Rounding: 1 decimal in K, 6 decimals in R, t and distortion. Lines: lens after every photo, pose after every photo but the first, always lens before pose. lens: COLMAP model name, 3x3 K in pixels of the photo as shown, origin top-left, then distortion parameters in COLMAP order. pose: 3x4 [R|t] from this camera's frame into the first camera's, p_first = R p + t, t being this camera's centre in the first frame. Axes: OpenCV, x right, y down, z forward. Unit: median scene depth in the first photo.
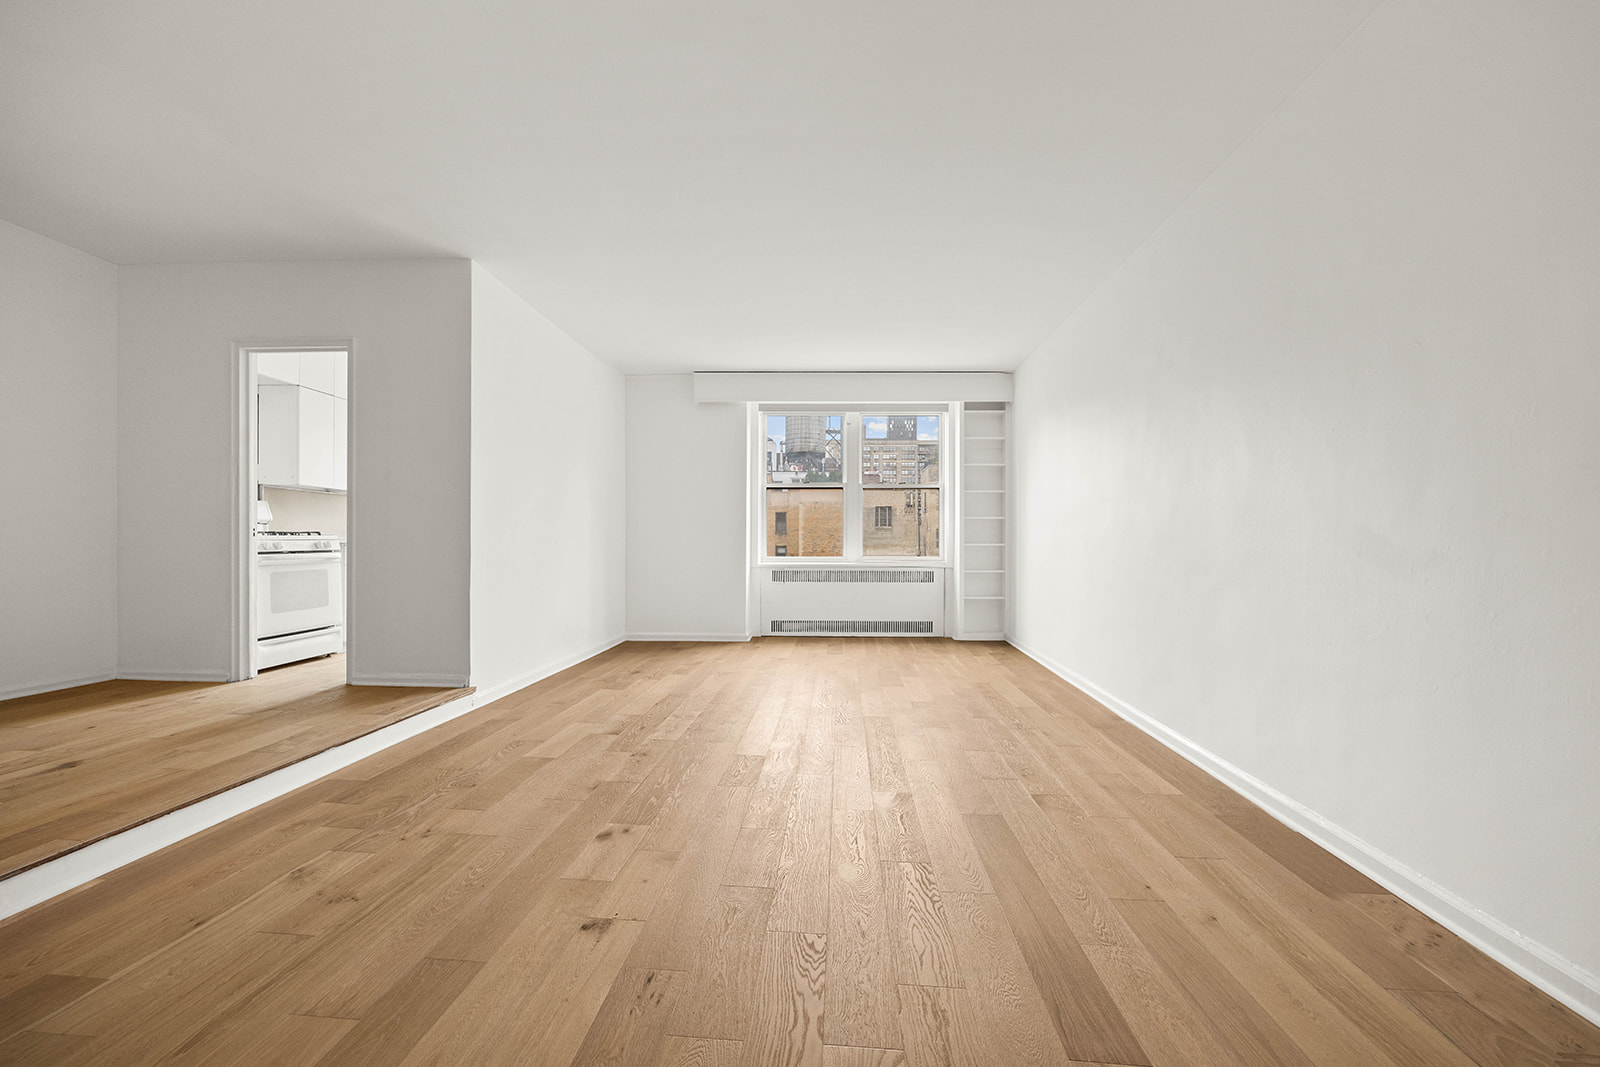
lens RADIAL K [[693.6, 0, 789.0], [0, 693.6, 537.5], [0, 0, 1]] dist [0.005051, 0.000723]
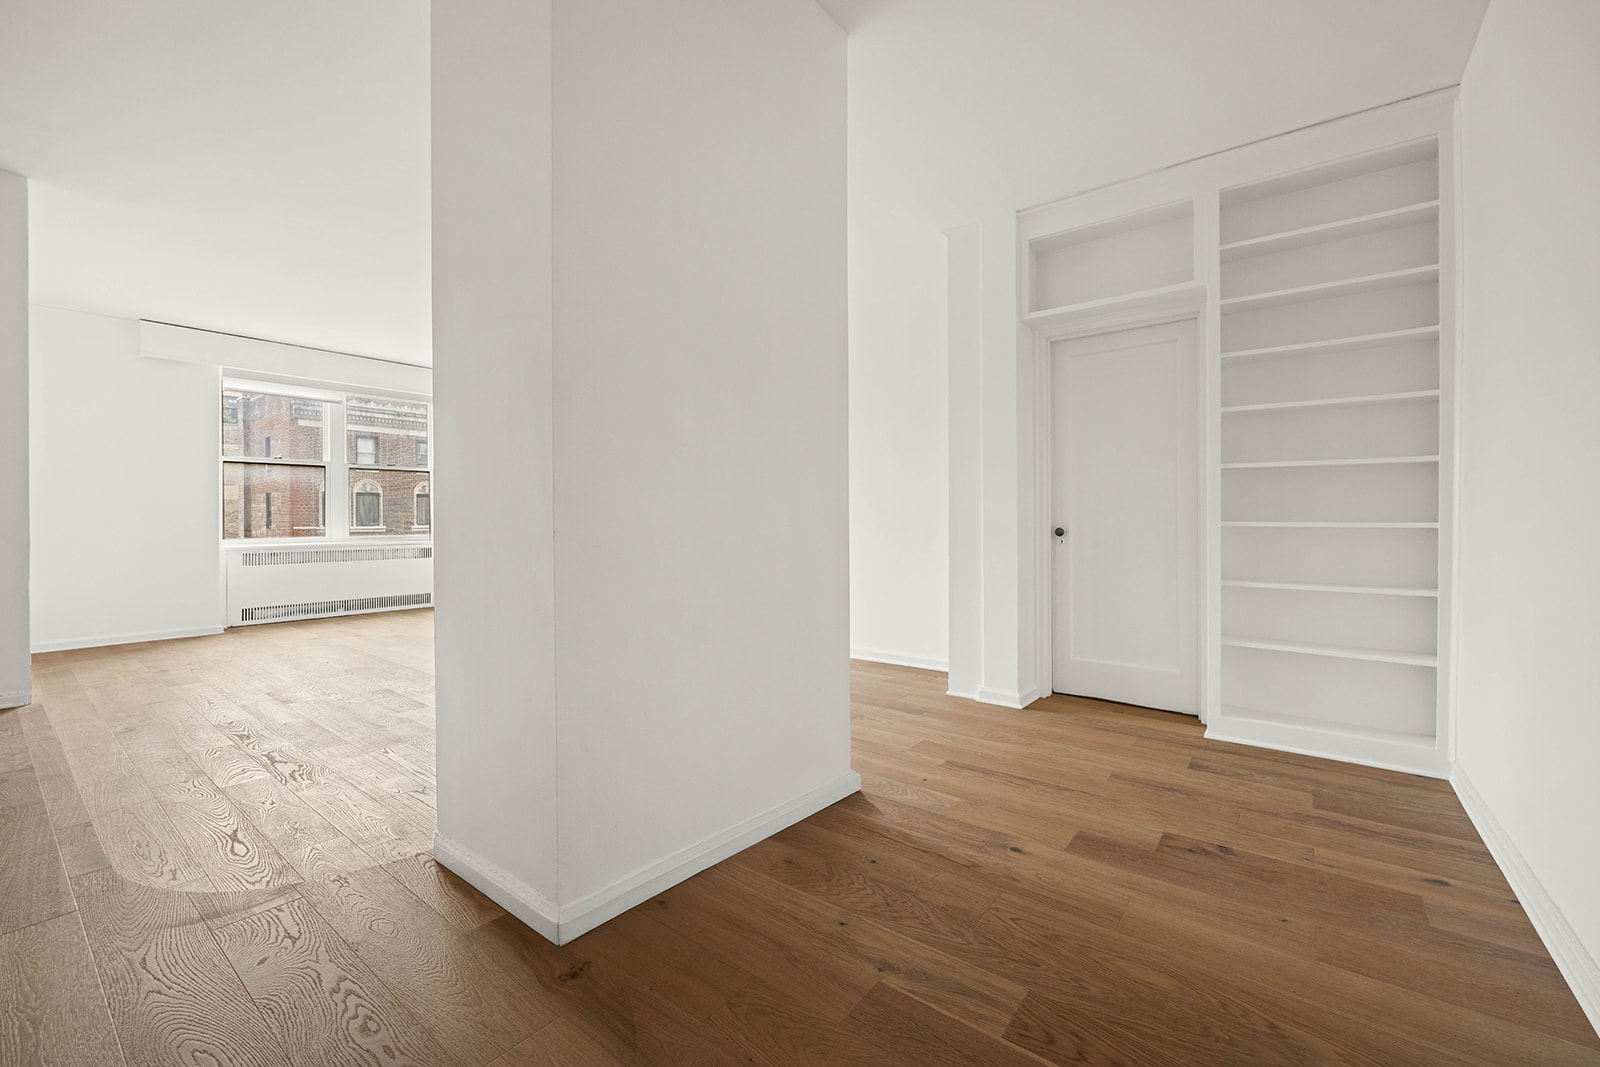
lens RADIAL K [[693.6, 0, 801.9], [0, 693.6, 525.5], [0, 0, 1]] dist [0.005051, 0.000723]
pose [[0.577699, -0.010663, 0.816181, -0.344242], [-0.003193, 0.999877, 0.015323, -0.005345], [-0.816244, -0.011458, 0.577594, -0.121854]]
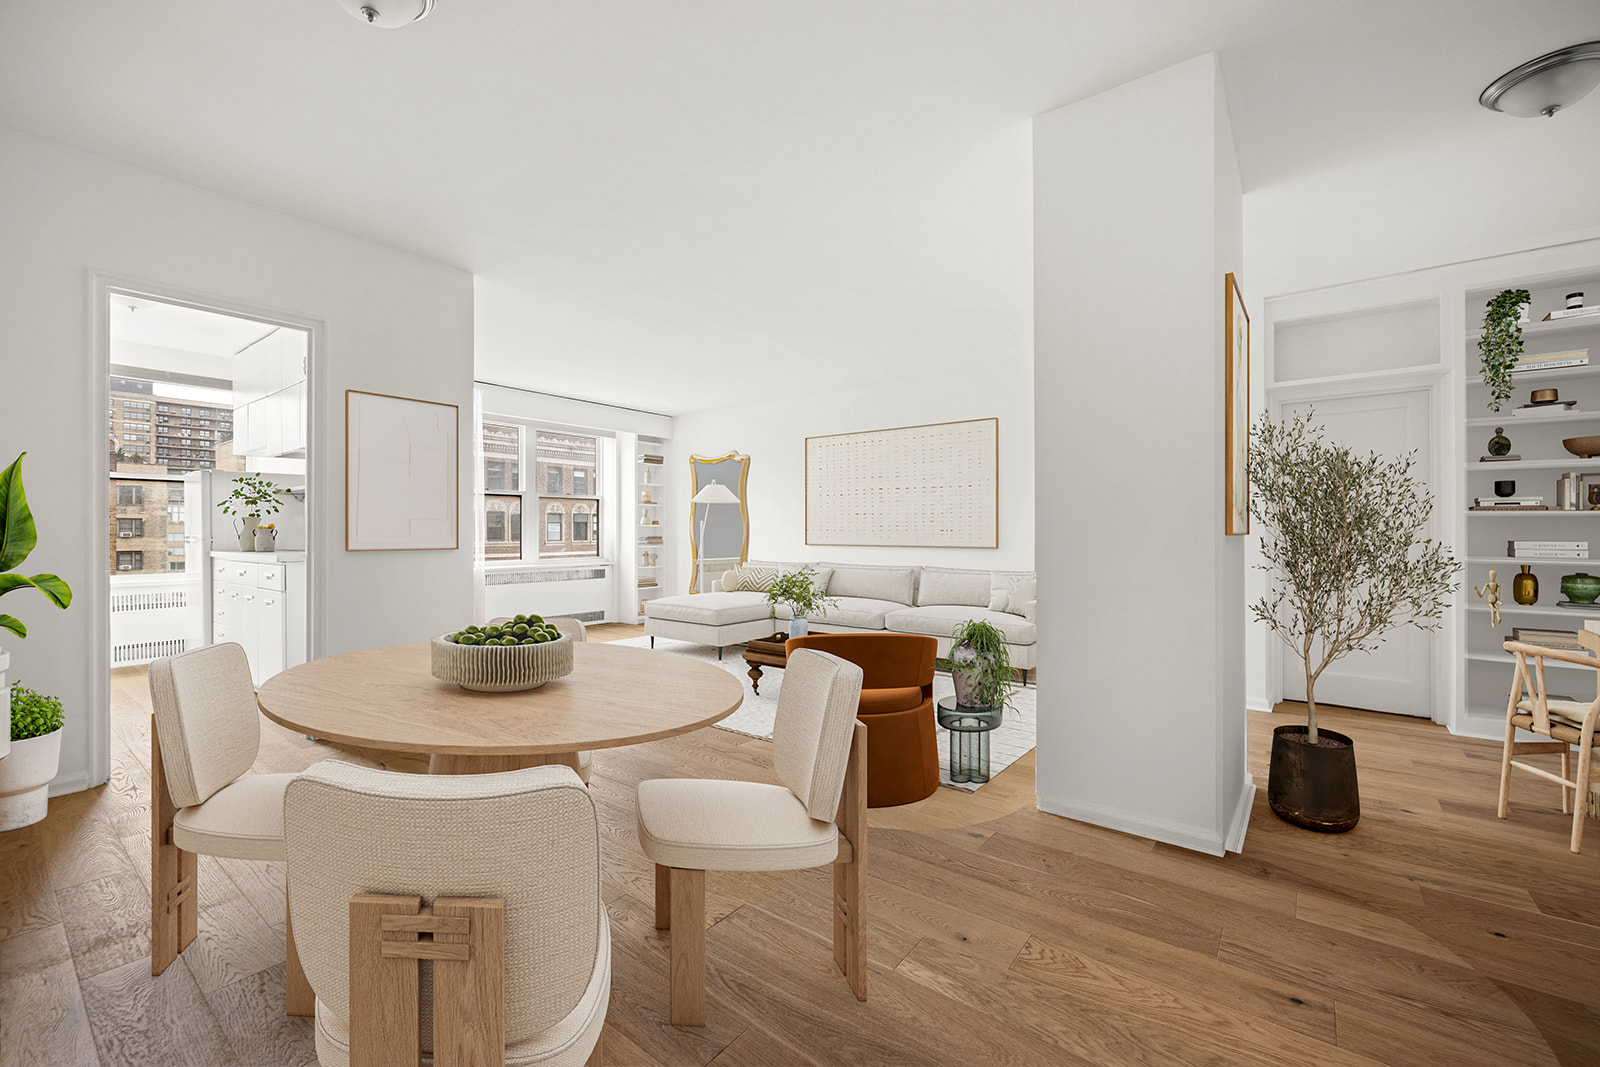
lens RADIAL K [[693.6, 0, 805.7], [0, 693.6, 537.0], [0, 0, 1]] dist [0.005051, 0.000723]
pose [[0.571274, -0.006201, 0.820736, -0.566325], [-0.005345, 0.999922, 0.011276, -0.022158], [-0.820742, -0.010828, 0.571196, 0.023157]]
